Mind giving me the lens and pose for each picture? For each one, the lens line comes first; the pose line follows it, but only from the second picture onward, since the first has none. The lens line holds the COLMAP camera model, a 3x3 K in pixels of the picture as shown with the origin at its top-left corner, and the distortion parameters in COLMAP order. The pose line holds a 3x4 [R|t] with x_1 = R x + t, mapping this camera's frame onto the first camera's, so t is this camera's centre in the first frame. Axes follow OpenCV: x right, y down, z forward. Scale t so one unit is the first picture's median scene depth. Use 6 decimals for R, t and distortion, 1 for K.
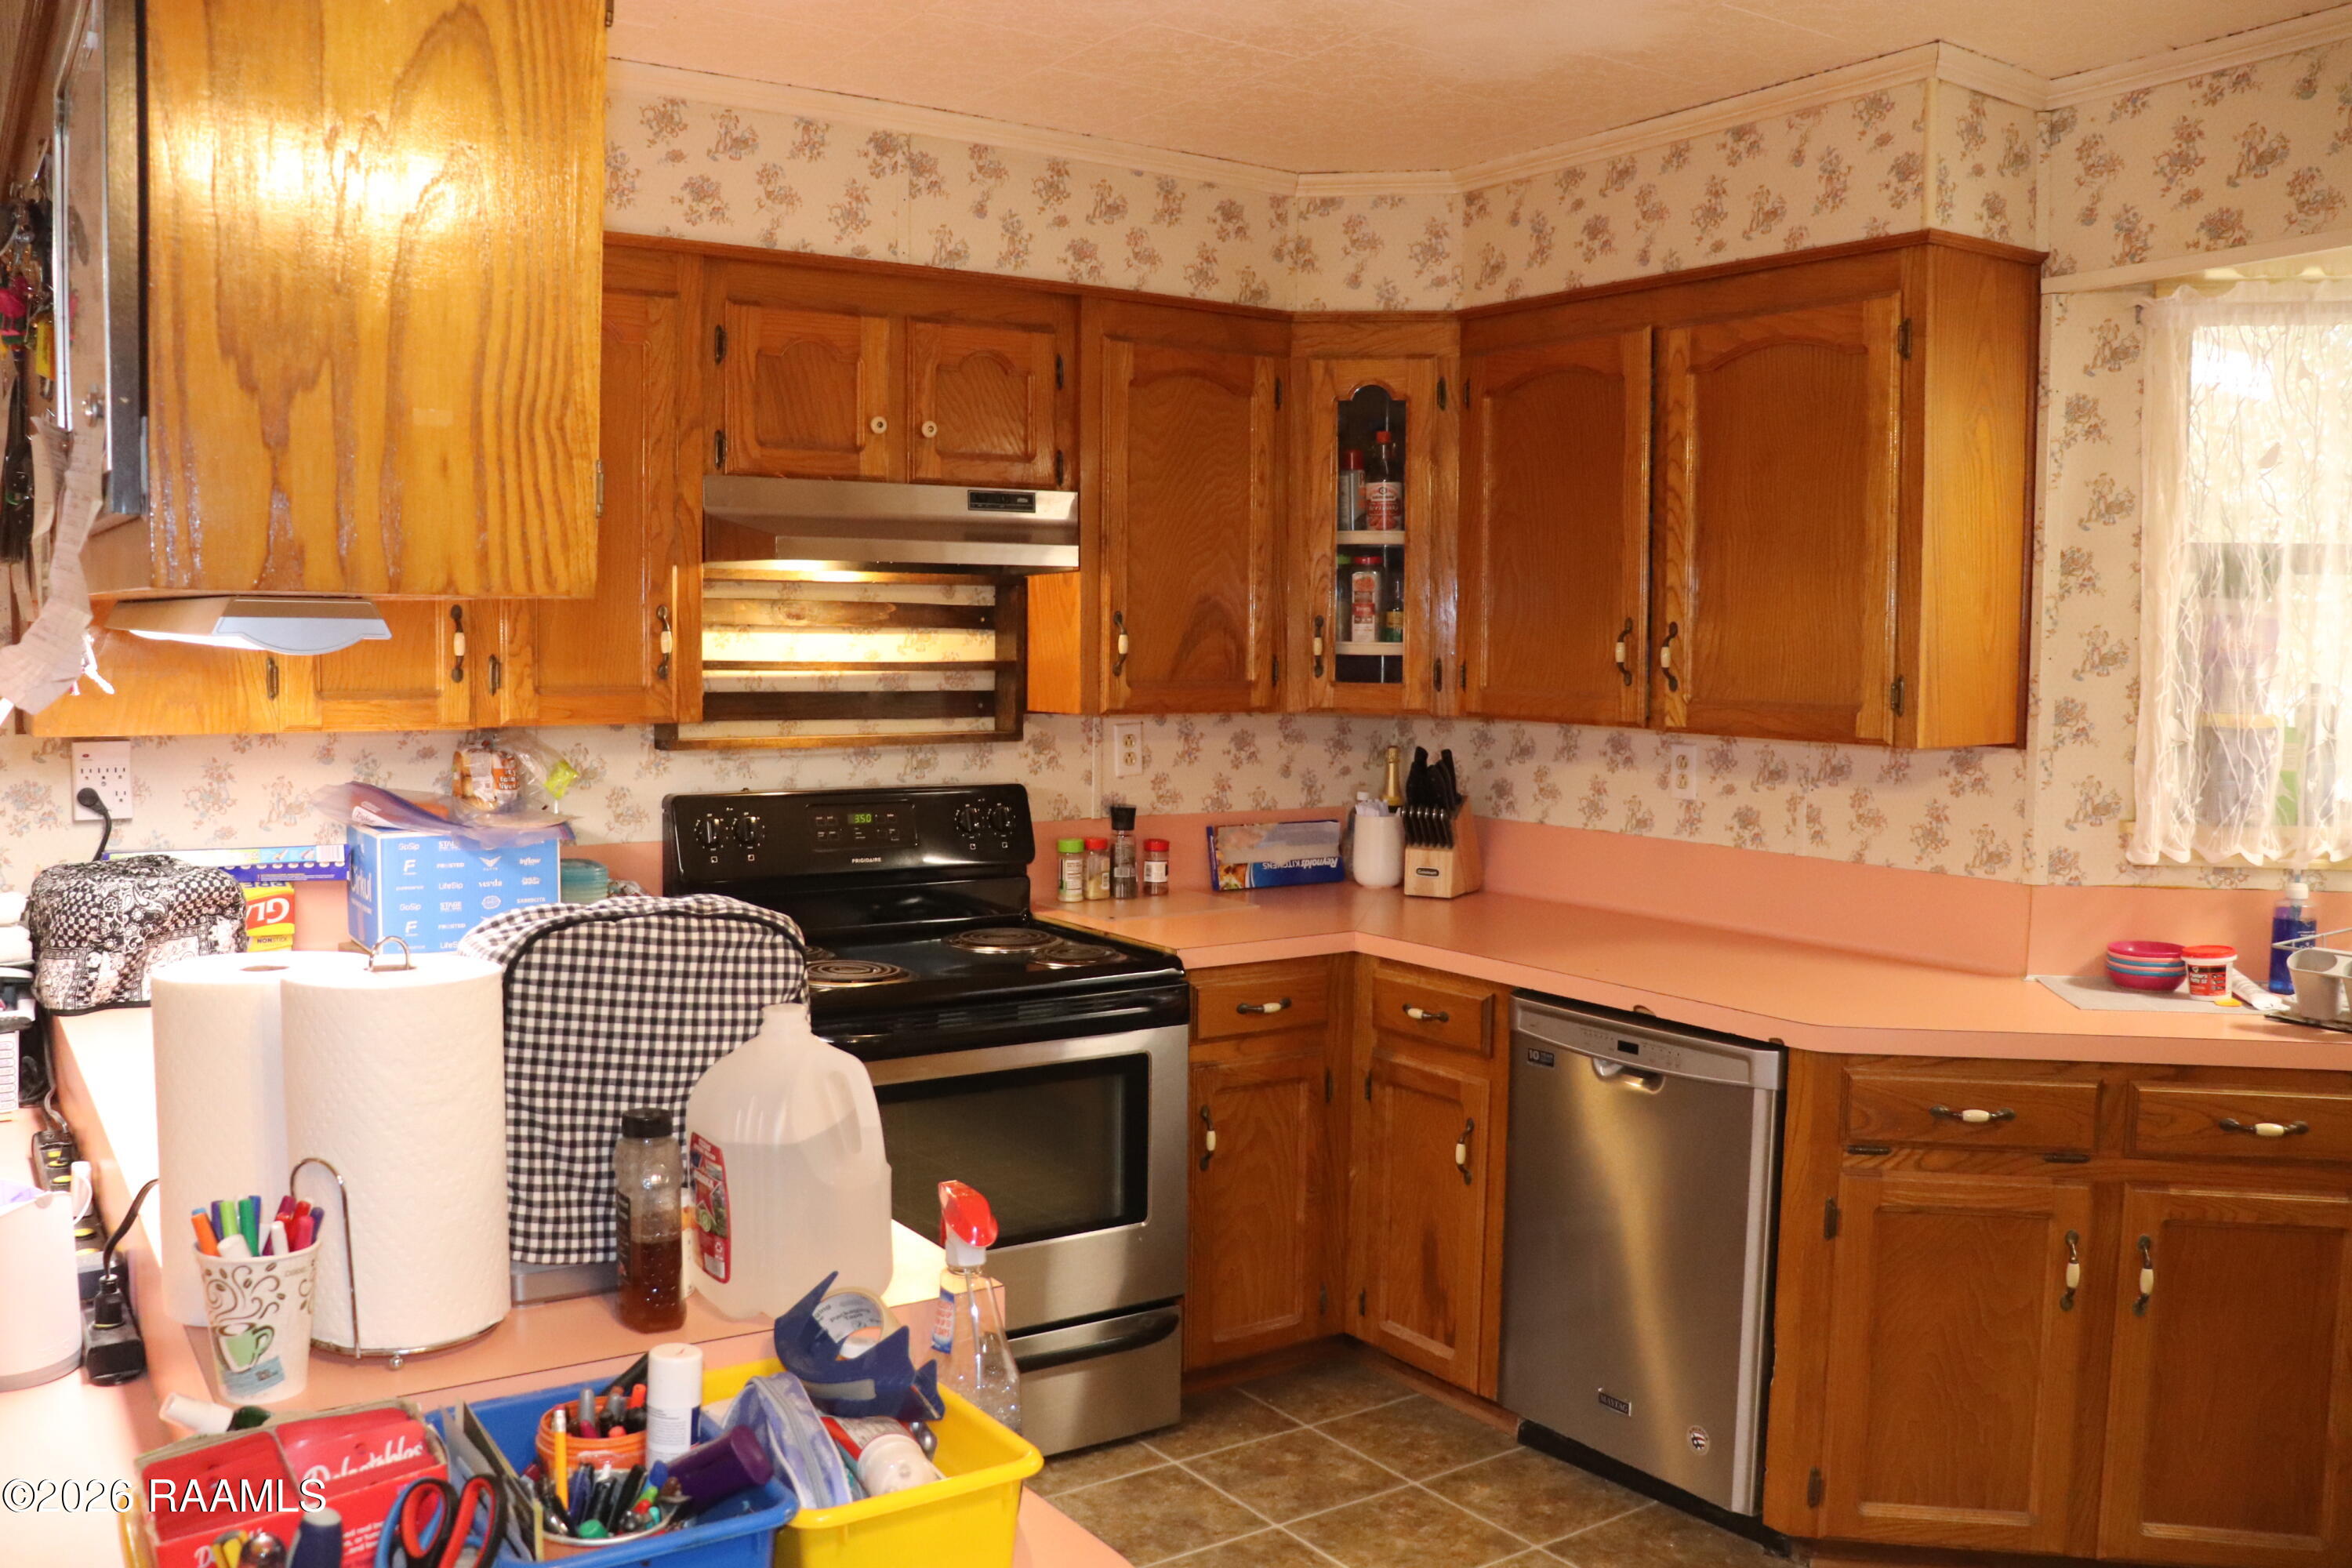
lens RADIAL K [[1942.5, 0, 1179.6], [0, 1942.5, 801.9], [0, 0, 1]] dist [-0.173429, 0.156479]
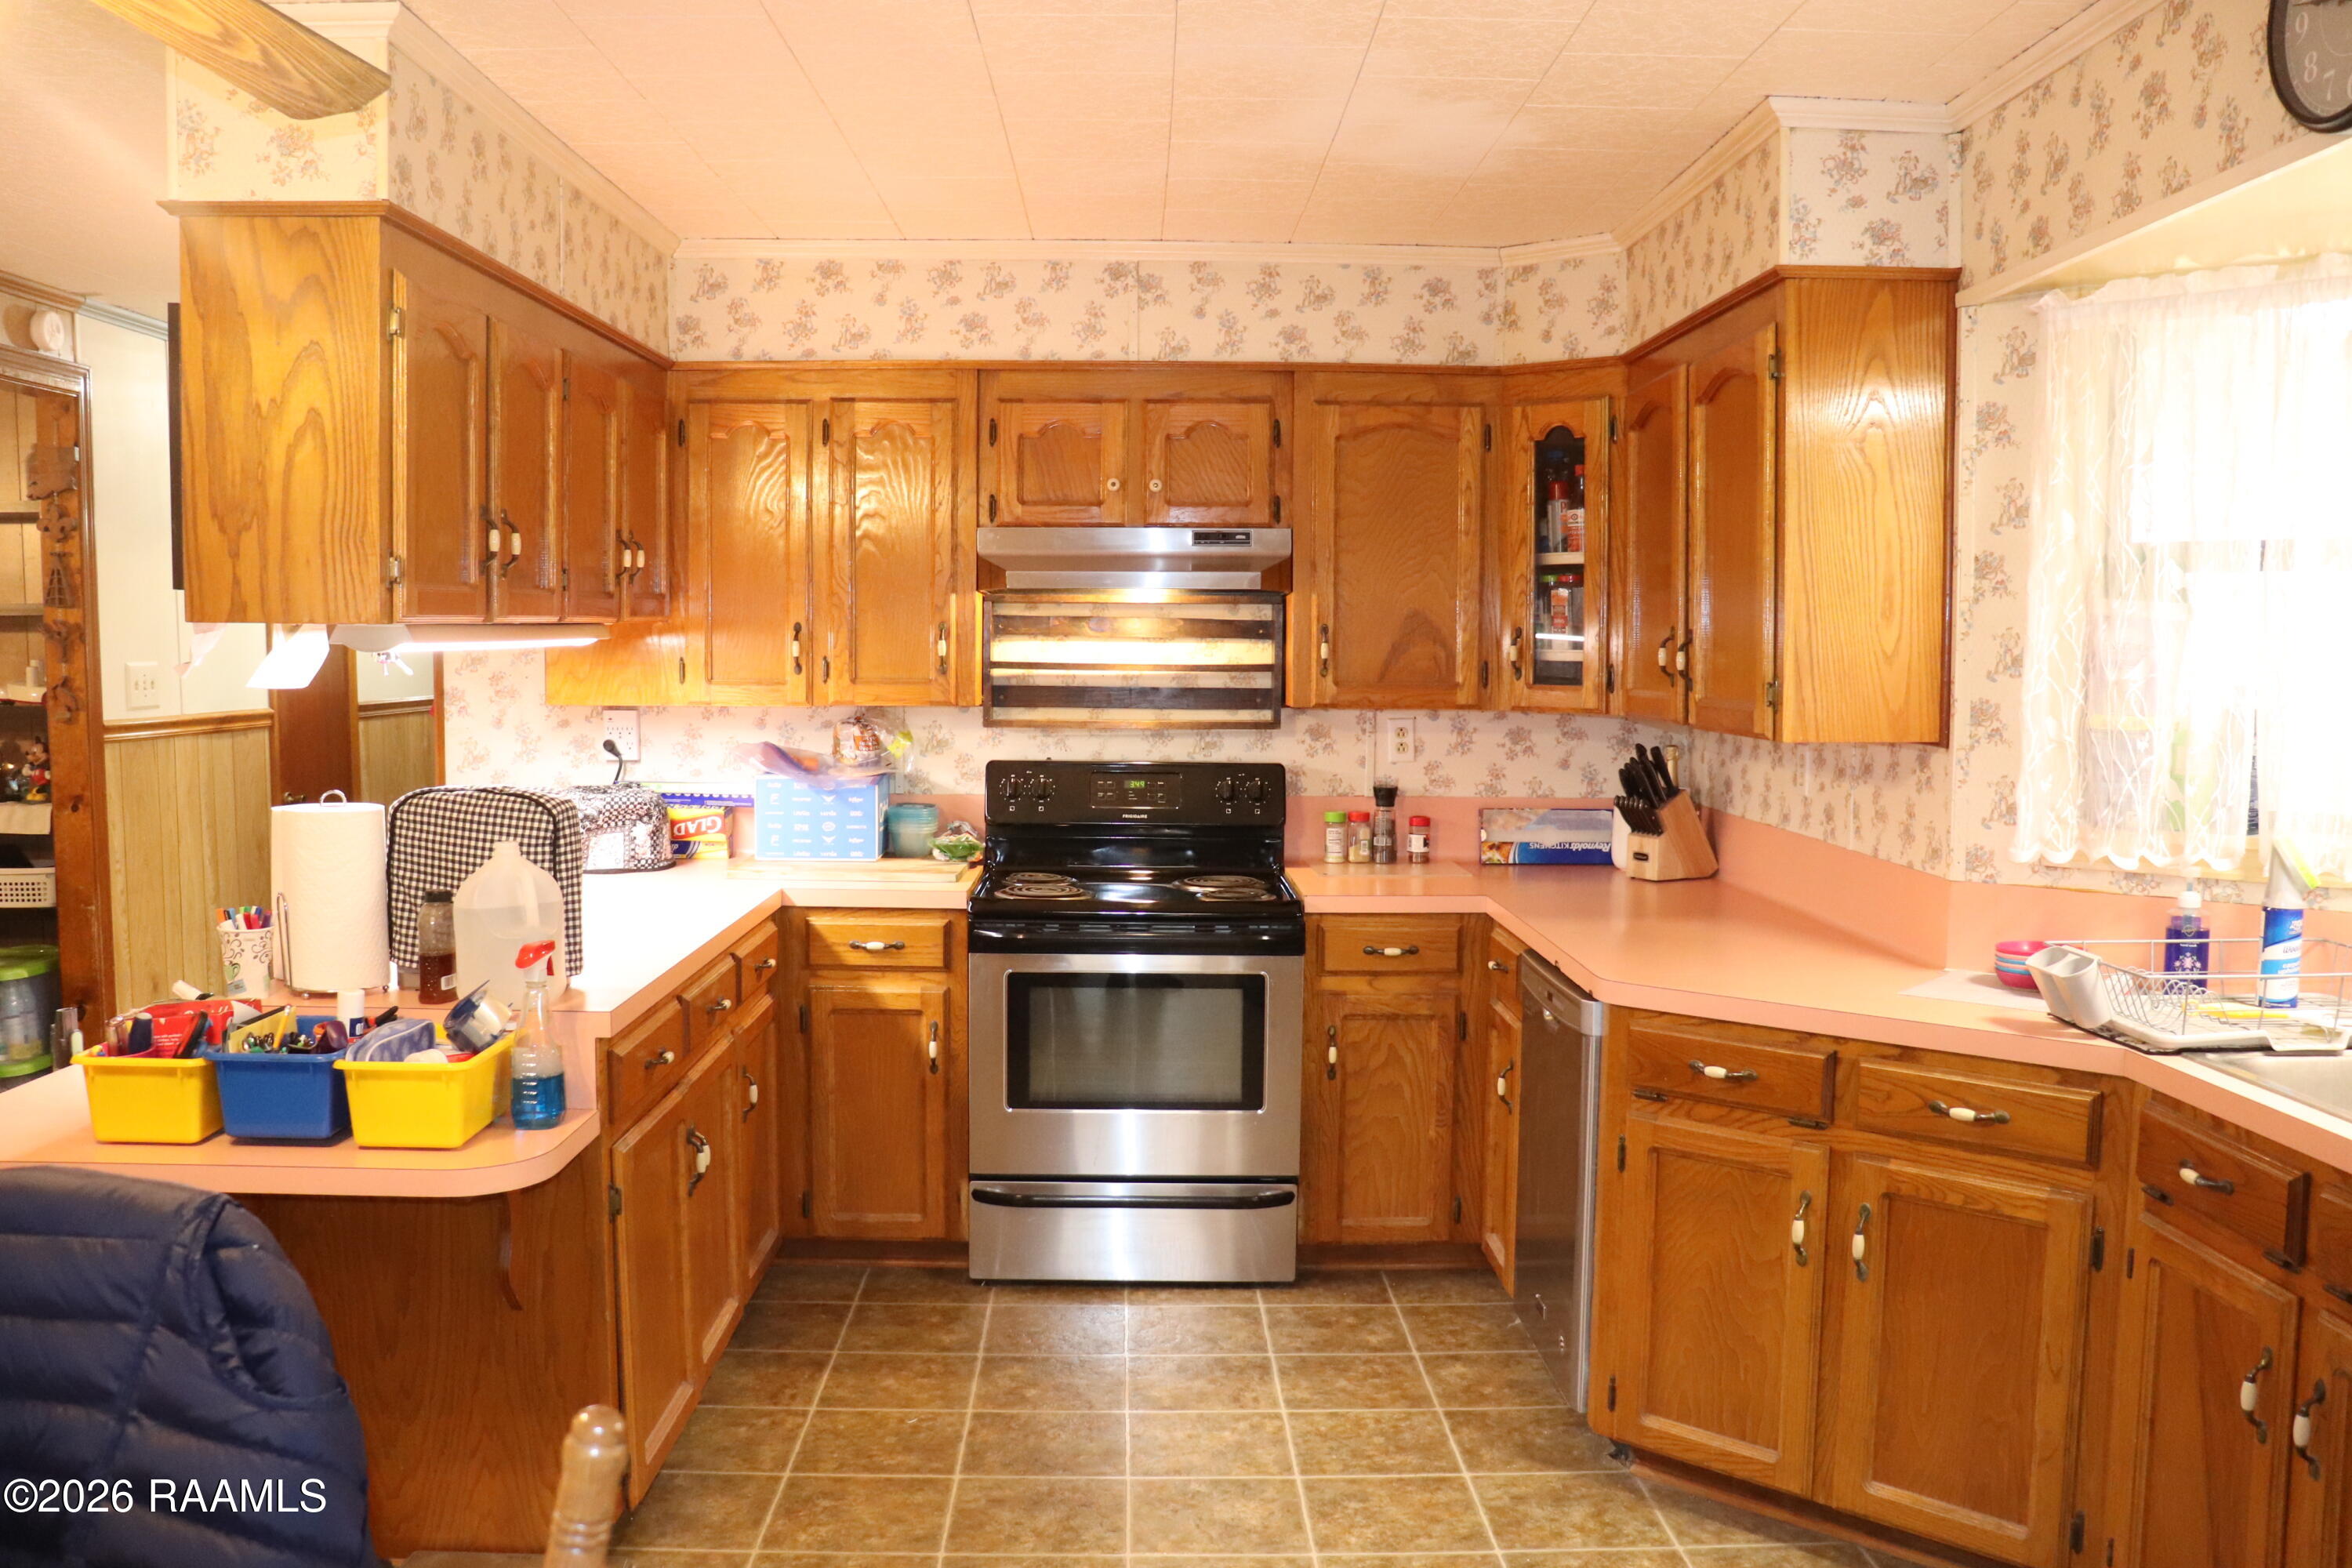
lens RADIAL K [[1942.5, 0, 1172.7], [0, 1942.5, 795.9], [0, 0, 1]] dist [-0.173429, 0.156479]
pose [[0.839896, 0.038368, -0.541390, 0.648748], [-0.044631, 0.999002, 0.001558, 0.015258], [0.540910, 0.022854, 0.840770, -0.098573]]
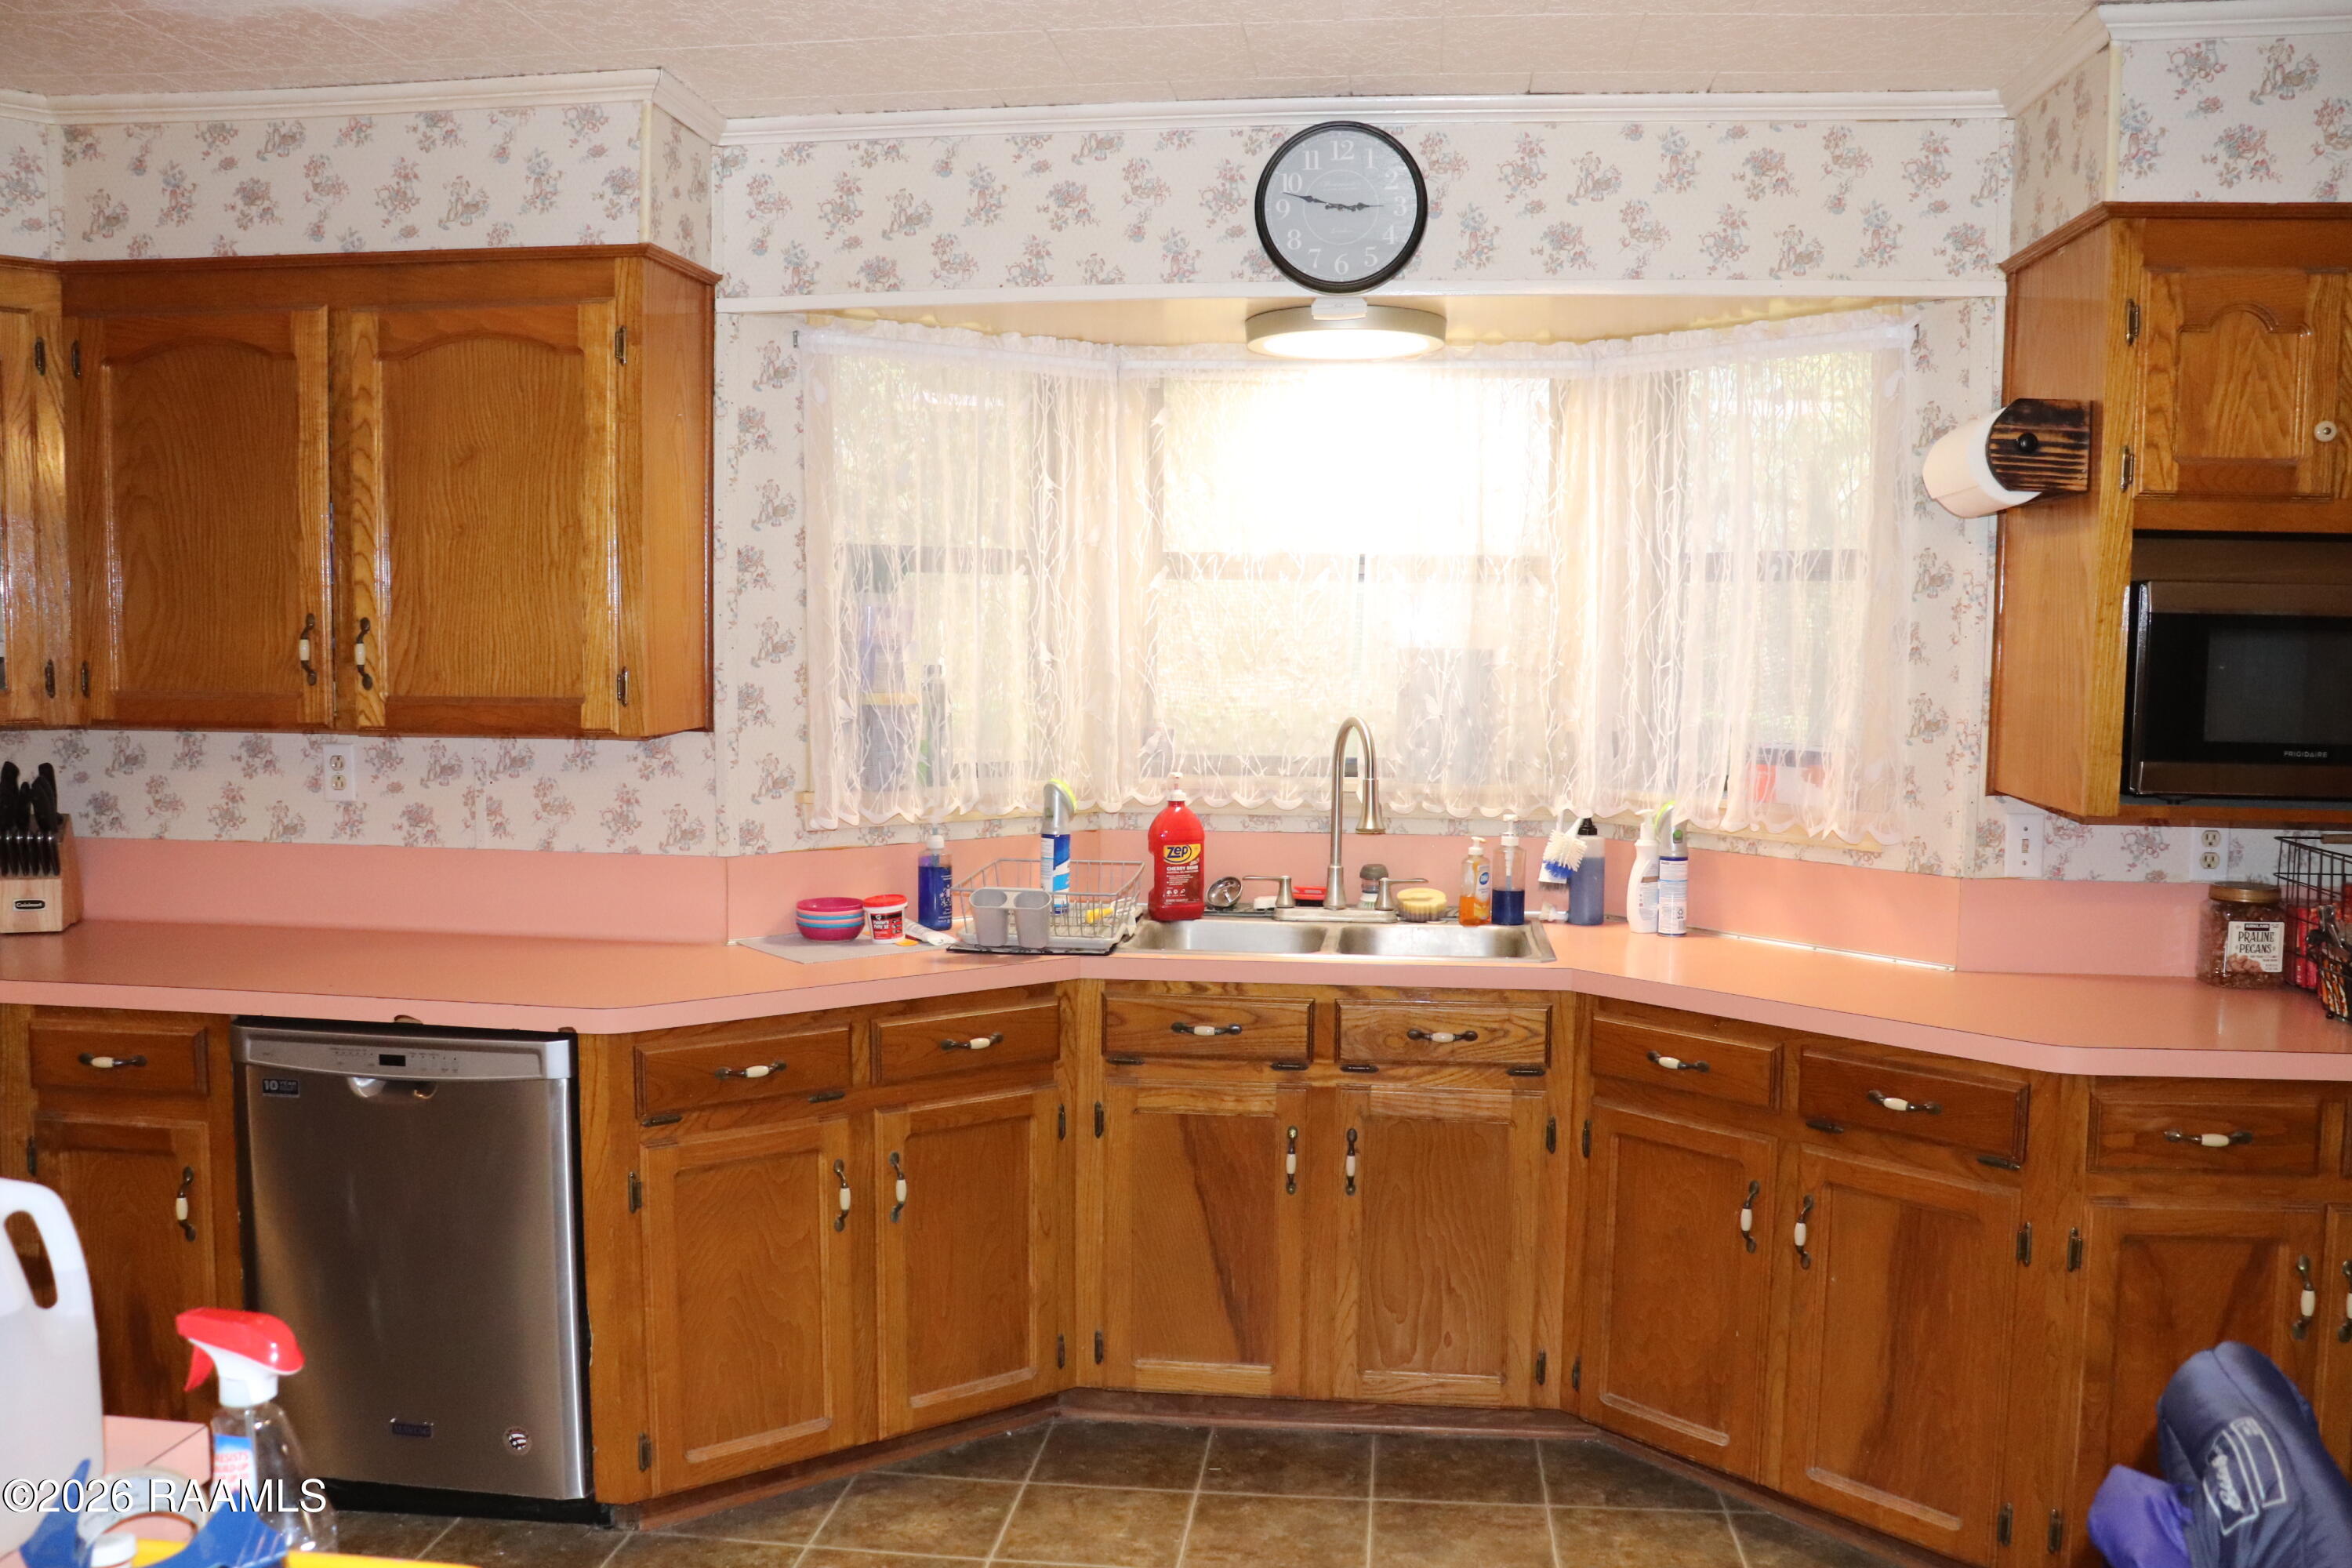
lens RADIAL K [[1942.5, 0, 1180.9], [0, 1942.5, 800.7], [0, 0, 1]] dist [-0.173429, 0.156479]
pose [[0.657660, -0.066026, 0.750416, -0.203135], [0.060512, 0.997563, 0.034738, -0.010698], [-0.750881, 0.022563, 0.660052, 0.072493]]
